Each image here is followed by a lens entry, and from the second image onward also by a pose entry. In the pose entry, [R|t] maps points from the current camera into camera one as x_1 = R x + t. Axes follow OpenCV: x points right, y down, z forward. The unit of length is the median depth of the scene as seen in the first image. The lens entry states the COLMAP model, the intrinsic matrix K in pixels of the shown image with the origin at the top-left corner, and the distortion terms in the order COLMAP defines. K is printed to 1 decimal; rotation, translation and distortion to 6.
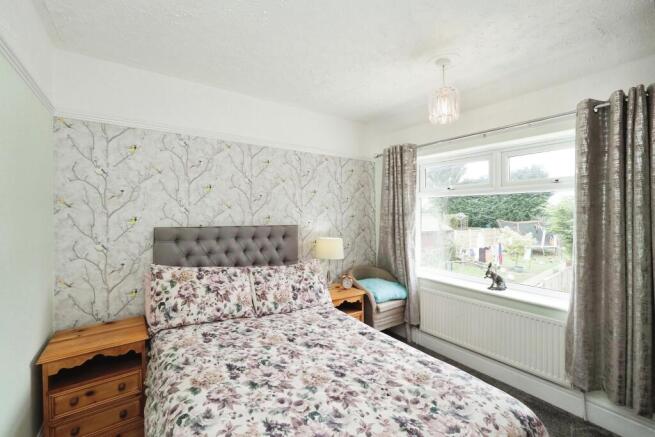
lens RADIAL K [[255.0, 0, 327.5], [0, 255.0, 218.5], [0, 0, 1]] dist [-0.000426, -0.000016]
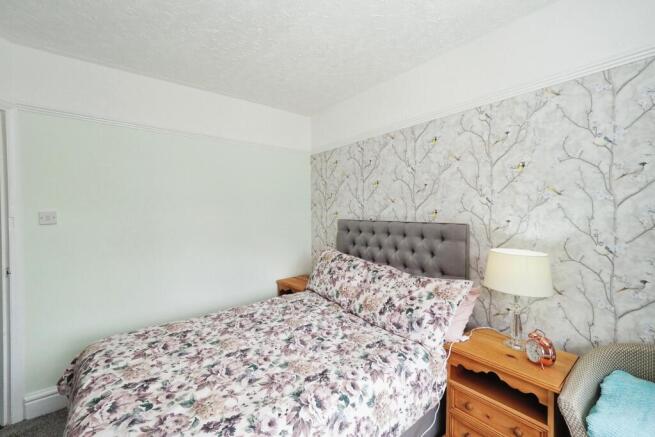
lens RADIAL K [[279.6, 0, 326.6], [0, 279.6, 221.1], [0, 0, 1]] dist [-0.001964, -0.000105]
pose [[0.078848, 0.046327, -0.995810, 0.687620], [0.007668, 0.998862, 0.047076, -0.021886], [0.996857, -0.011347, 0.078403, 0.704542]]
